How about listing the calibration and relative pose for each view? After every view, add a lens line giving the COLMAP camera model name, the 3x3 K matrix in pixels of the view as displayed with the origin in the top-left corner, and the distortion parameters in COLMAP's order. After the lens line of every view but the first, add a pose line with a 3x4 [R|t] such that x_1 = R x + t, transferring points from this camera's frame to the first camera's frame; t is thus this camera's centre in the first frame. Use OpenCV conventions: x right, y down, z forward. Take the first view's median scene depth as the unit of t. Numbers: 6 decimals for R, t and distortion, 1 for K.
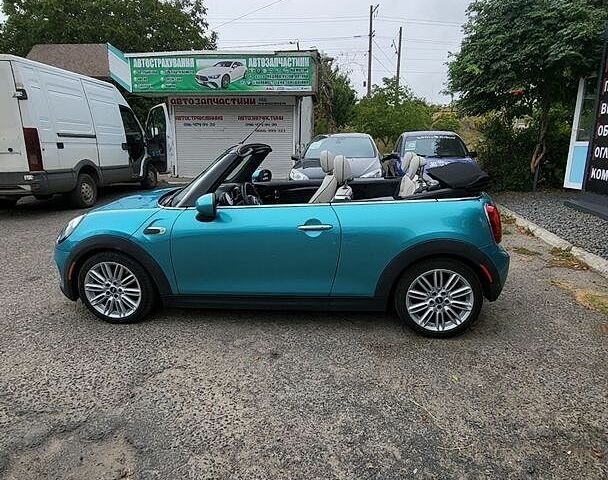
lens RADIAL K [[426.7, 0, 307.1], [0, 426.7, 240.1], [0, 0, 1]] dist [0.004580, -0.001241]
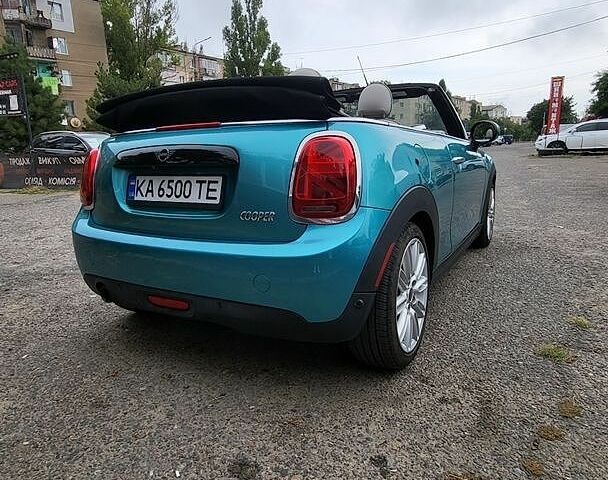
lens RADIAL K [[425.2, 0, 306.8], [0, 425.2, 241.3], [0, 0, 1]] dist [0.007411, -0.004297]
pose [[-0.391212, 0.218415, -0.894007, 0.325346], [-0.200540, 0.927853, 0.314440, -0.078046], [0.898185, 0.302297, -0.319187, 0.543522]]
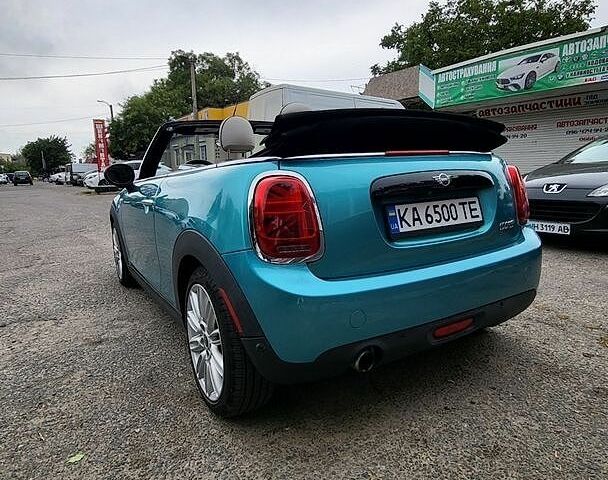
lens RADIAL K [[425.2, 0, 306.8], [0, 425.2, 241.3], [0, 0, 1]] dist [0.007411, -0.004297]
pose [[0.611184, 0.119584, -0.782402, 0.287201], [-0.173434, 0.984731, 0.015028, -0.007807], [0.772253, 0.126510, 0.622592, 0.257255]]
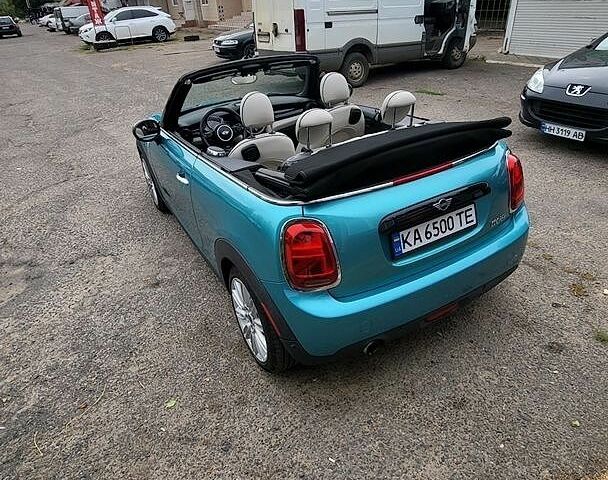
lens RADIAL K [[425.2, 0, 306.8], [0, 425.2, 241.3], [0, 0, 1]] dist [0.007411, -0.004297]
pose [[0.589764, 0.377781, -0.713765, 0.296181], [-0.141340, 0.918480, 0.369347, -0.095222], [0.795111, -0.116944, 0.595082, 0.228992]]
